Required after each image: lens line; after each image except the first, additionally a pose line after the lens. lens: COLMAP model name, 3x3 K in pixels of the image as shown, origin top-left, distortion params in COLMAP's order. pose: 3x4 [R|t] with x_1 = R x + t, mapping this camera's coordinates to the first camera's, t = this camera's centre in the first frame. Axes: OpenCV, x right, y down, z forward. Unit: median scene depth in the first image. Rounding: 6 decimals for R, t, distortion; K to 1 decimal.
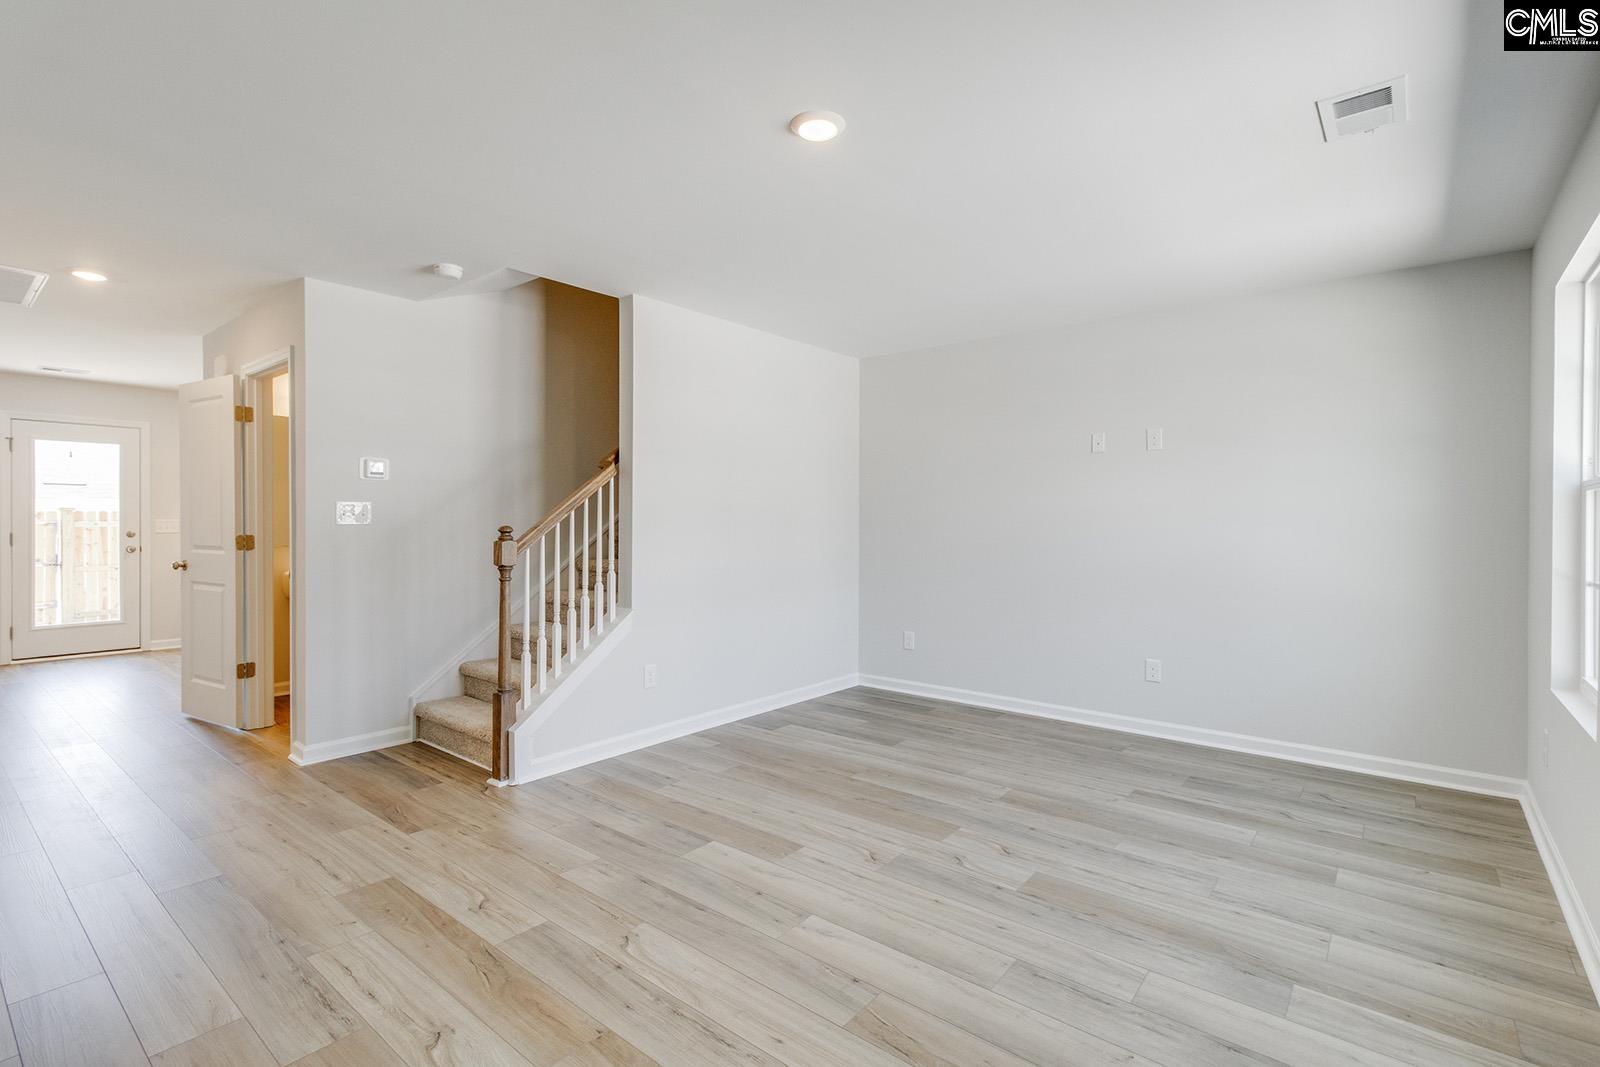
lens RADIAL K [[743.2, 0, 806.7], [0, 743.2, 524.6], [0, 0, 1]] dist [0.004591, 0.000673]
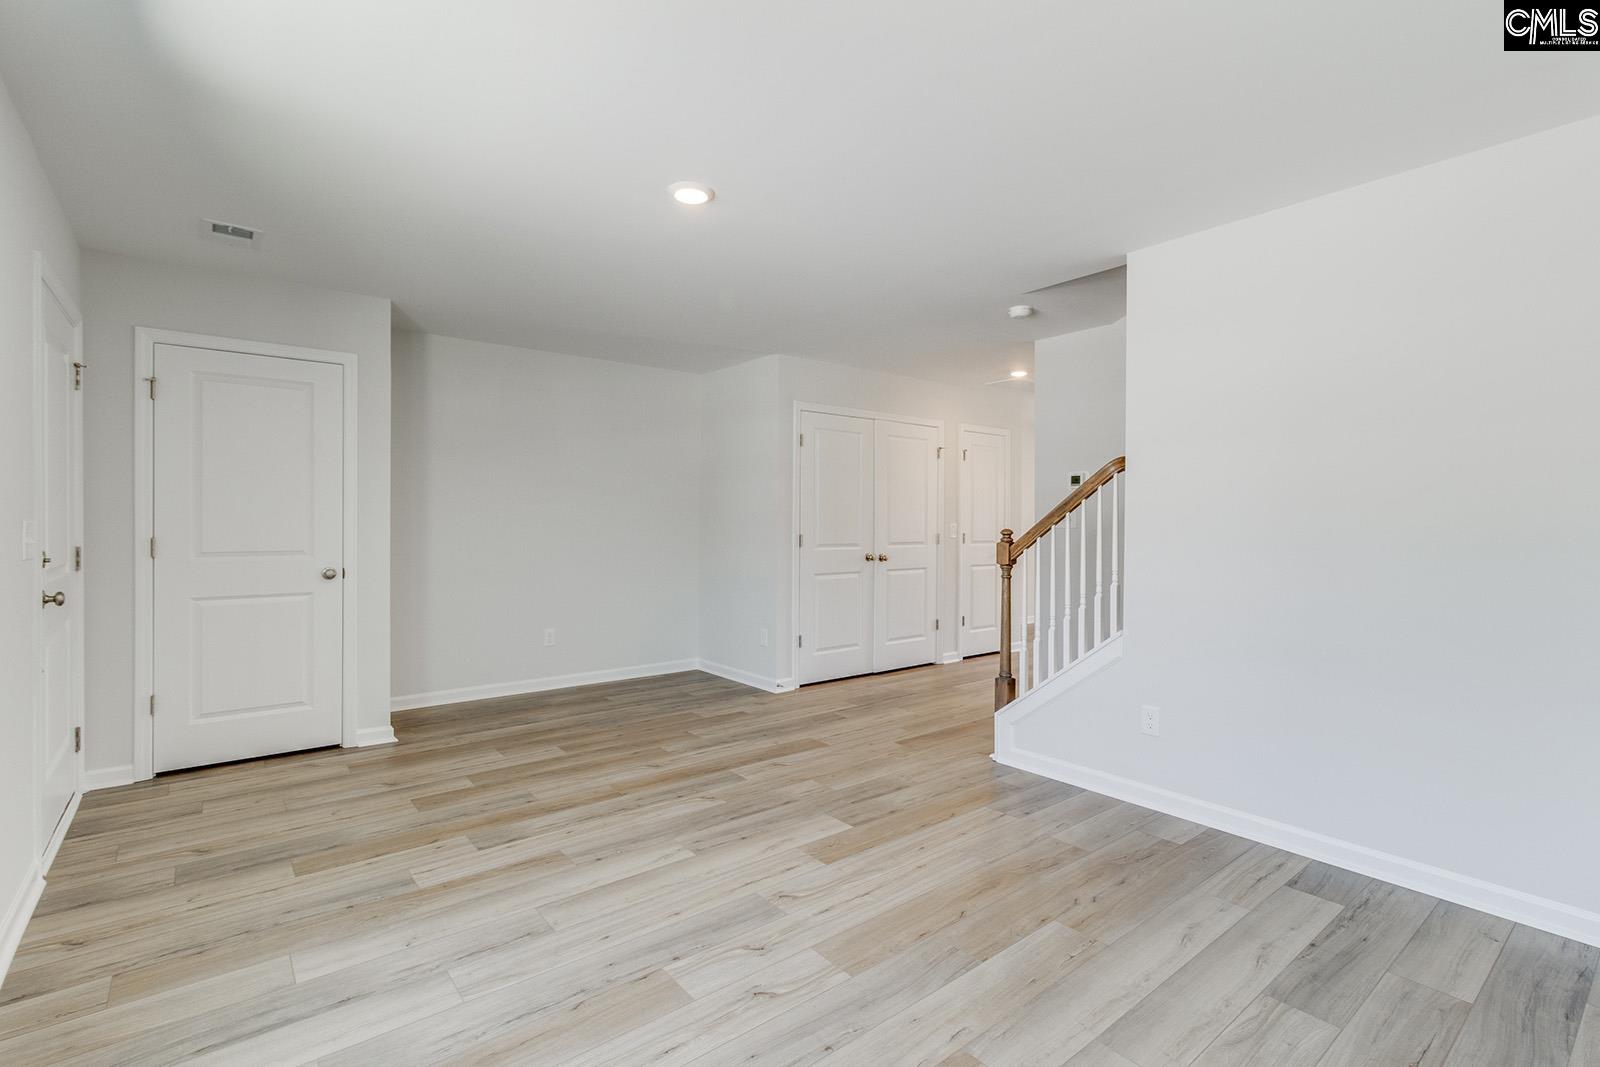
lens RADIAL K [[743.2, 0, 806.7], [0, 743.2, 524.6], [0, 0, 1]] dist [0.004591, 0.000673]
pose [[-0.206810, -0.002343, -0.978378, 0.999232], [-0.012013, 0.999928, 0.000145, -0.001450], [0.978307, 0.011783, -0.206823, 1.249657]]
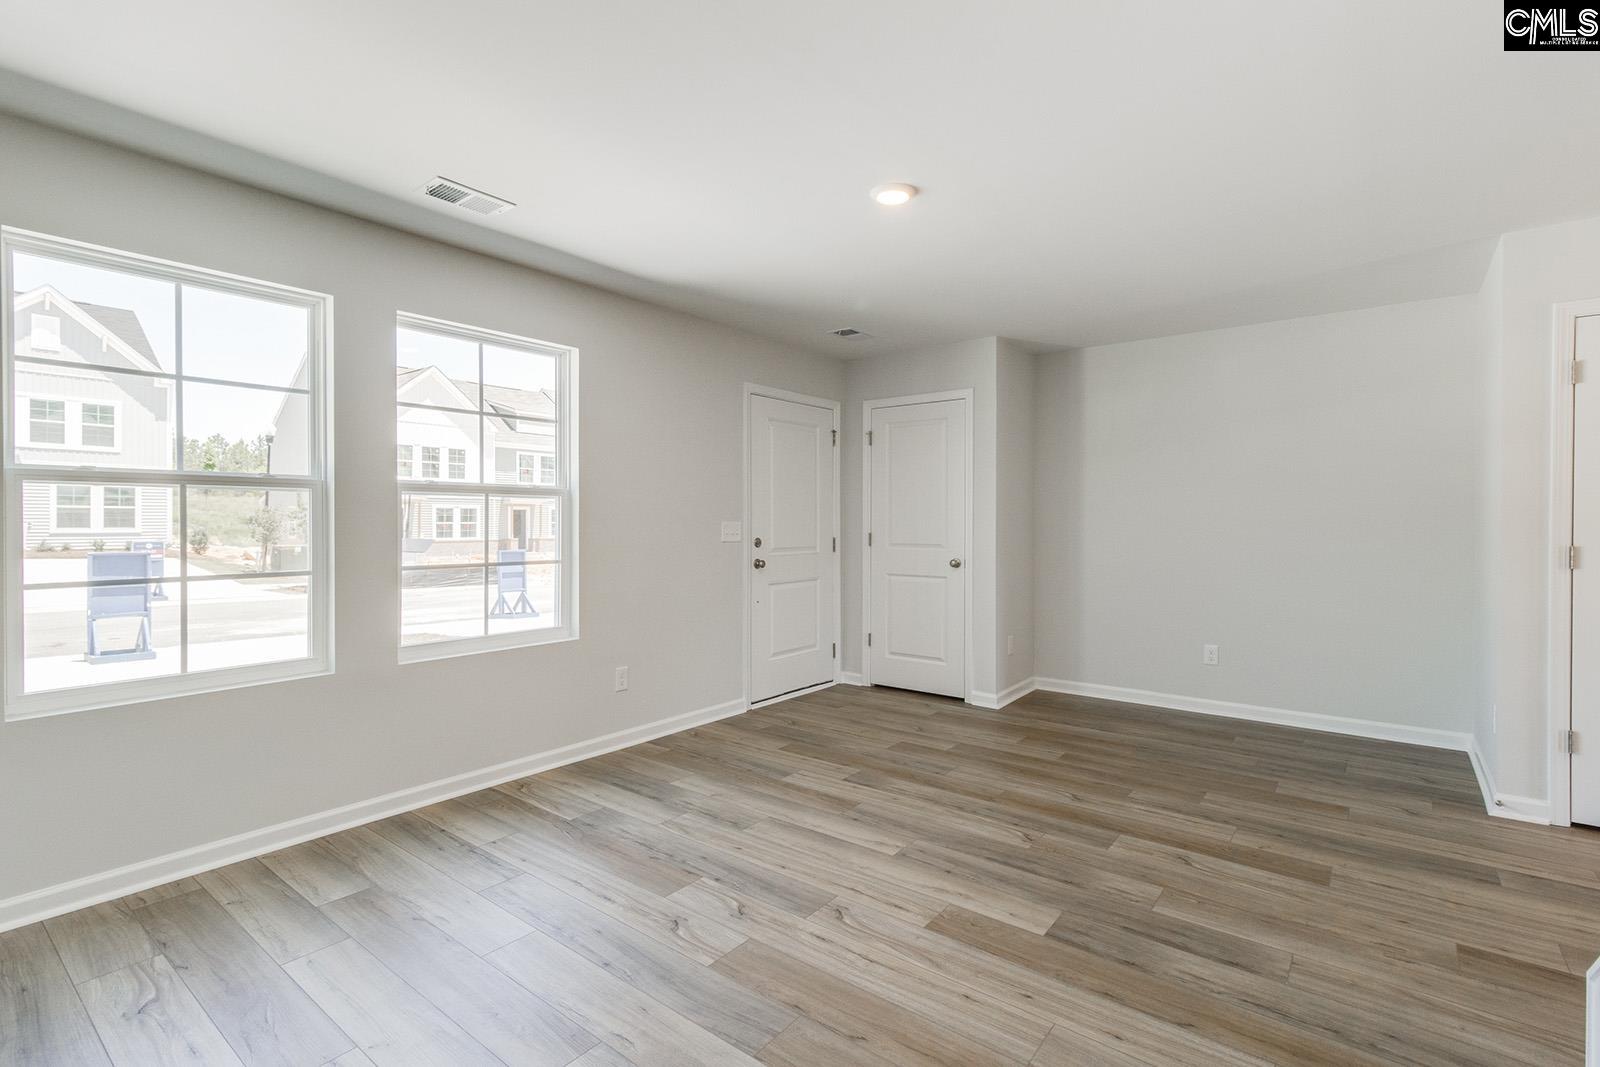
lens RADIAL K [[743.2, 0, 806.7], [0, 743.2, 524.6], [0, 0, 1]] dist [0.004591, 0.000673]
pose [[-0.999760, -0.007287, -0.020681, 0.153209], [-0.007523, 0.999908, 0.011313, -0.010093], [0.020596, 0.011466, -0.999722, 1.921760]]
